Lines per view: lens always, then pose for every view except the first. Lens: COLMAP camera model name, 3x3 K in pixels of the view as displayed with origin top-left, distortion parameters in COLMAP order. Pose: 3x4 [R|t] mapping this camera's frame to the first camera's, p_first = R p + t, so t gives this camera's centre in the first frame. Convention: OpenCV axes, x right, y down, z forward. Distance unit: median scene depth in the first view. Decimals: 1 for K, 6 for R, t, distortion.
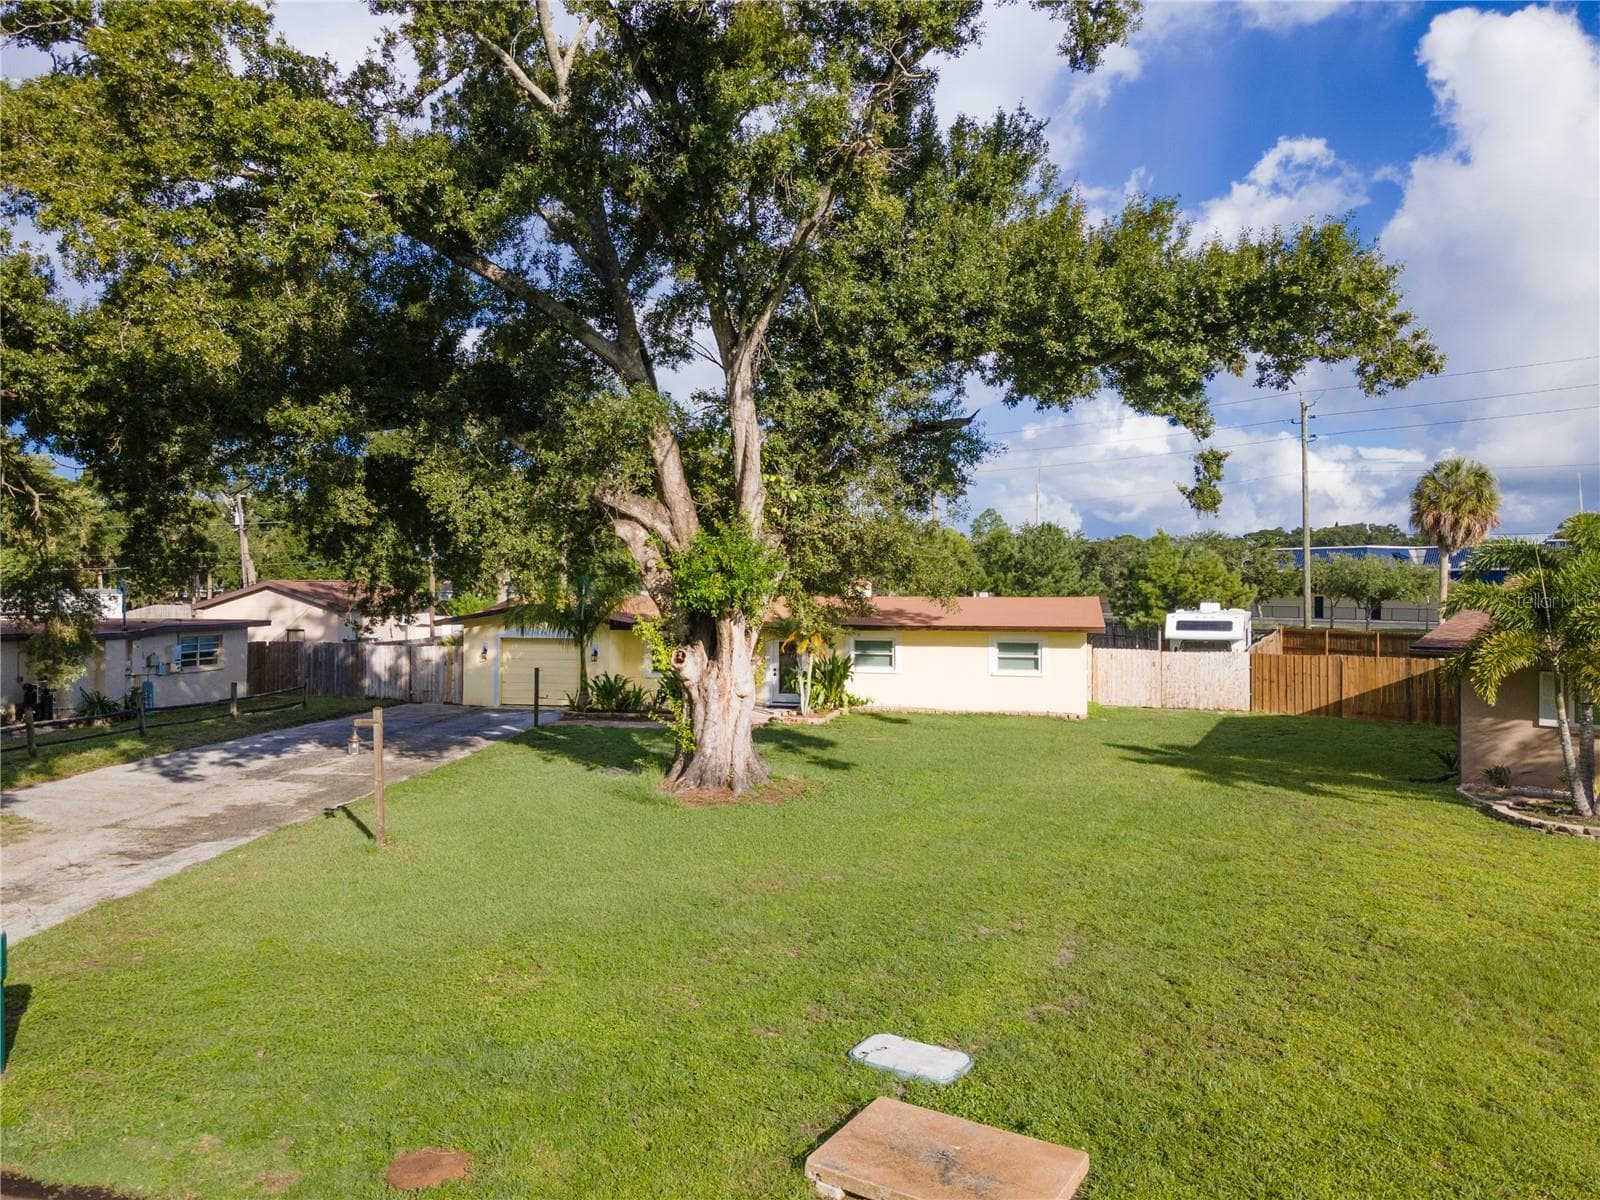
lens RADIAL K [[1222.3, 0, 800.0], [0, 1222.3, 600.0], [0, 0, 1]] dist [0.044399, 0.075402]
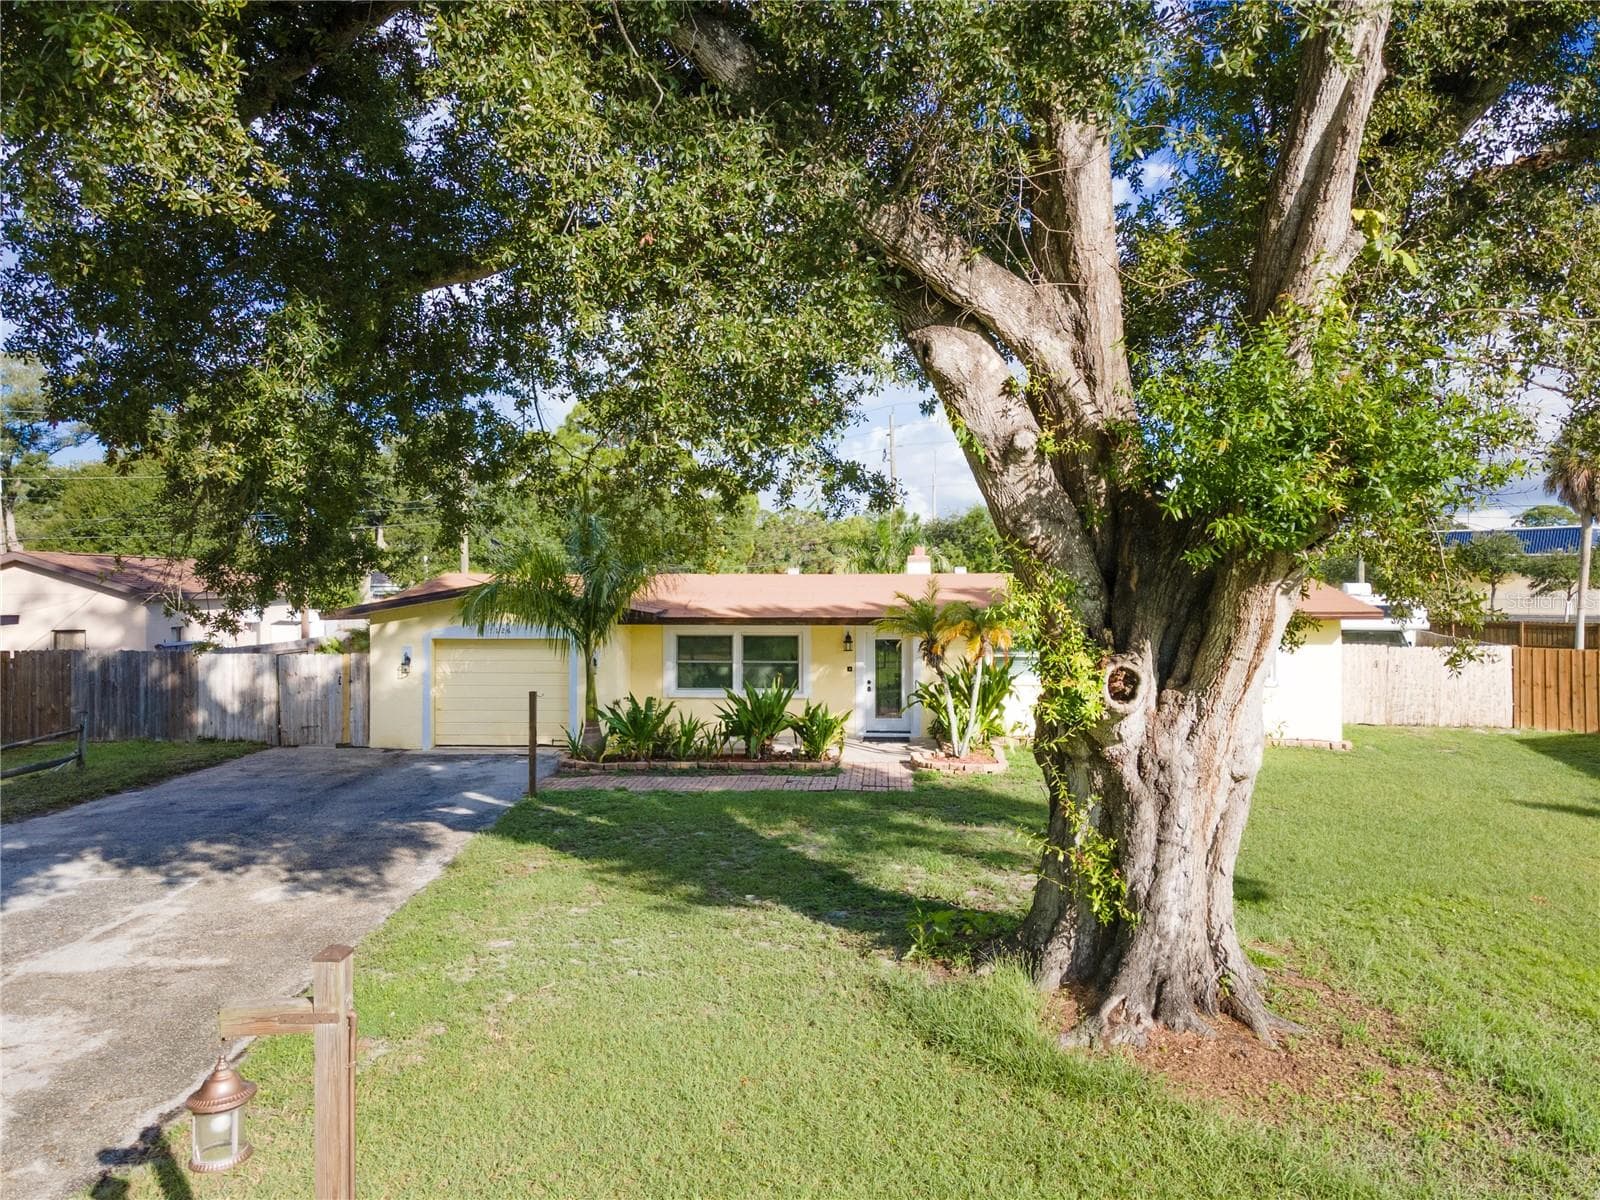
lens RADIAL K [[1192.6, 0, 843.5], [0, 1192.6, 604.5], [0, 0, 1]] dist [0.045826, 0.067484]
pose [[0.987268, -0.008672, 0.158829, -0.139746], [0.007786, 0.999950, 0.006199, 0.011075], [-0.158875, -0.004883, 0.987287, 0.374749]]
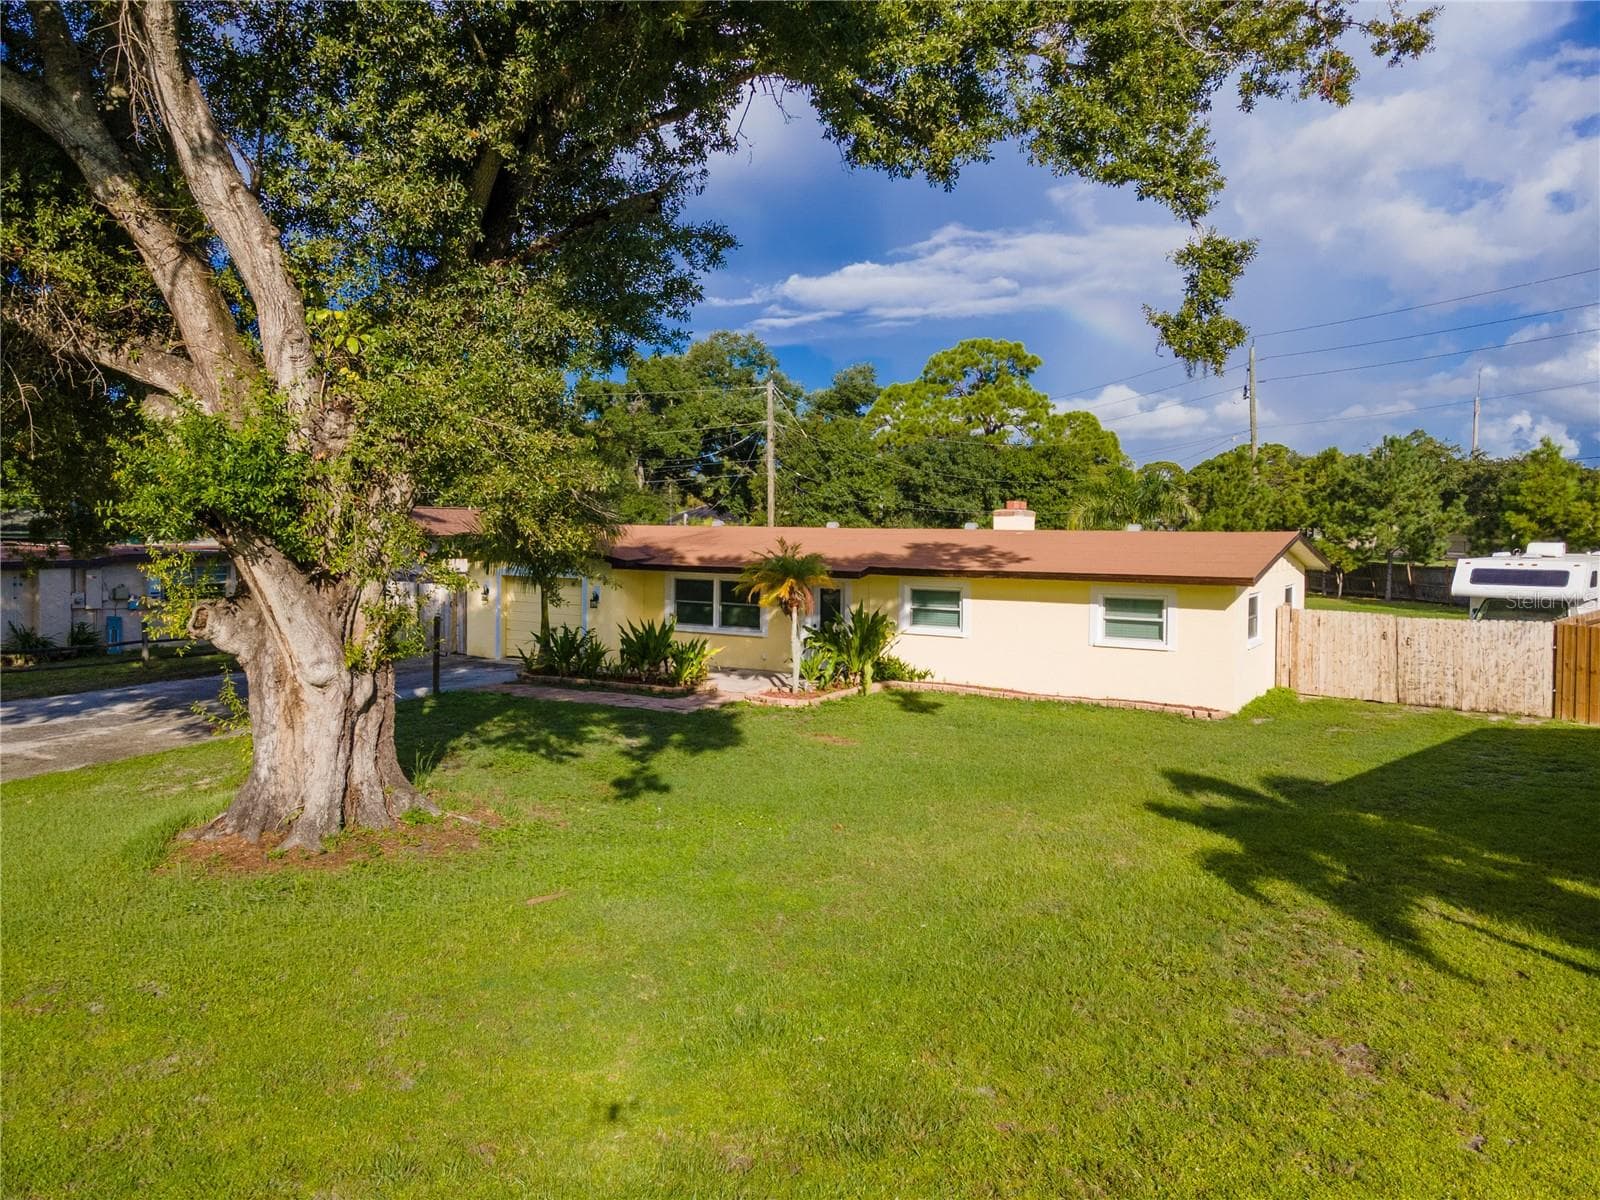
lens RADIAL K [[1222.3, 0, 800.0], [0, 1222.3, 600.0], [0, 0, 1]] dist [0.044399, 0.075402]
pose [[0.945166, 0.026864, -0.325482, 0.221312], [-0.009797, 0.998495, 0.053962, 0.000892], [0.326442, -0.047814, 0.944007, 0.297940]]
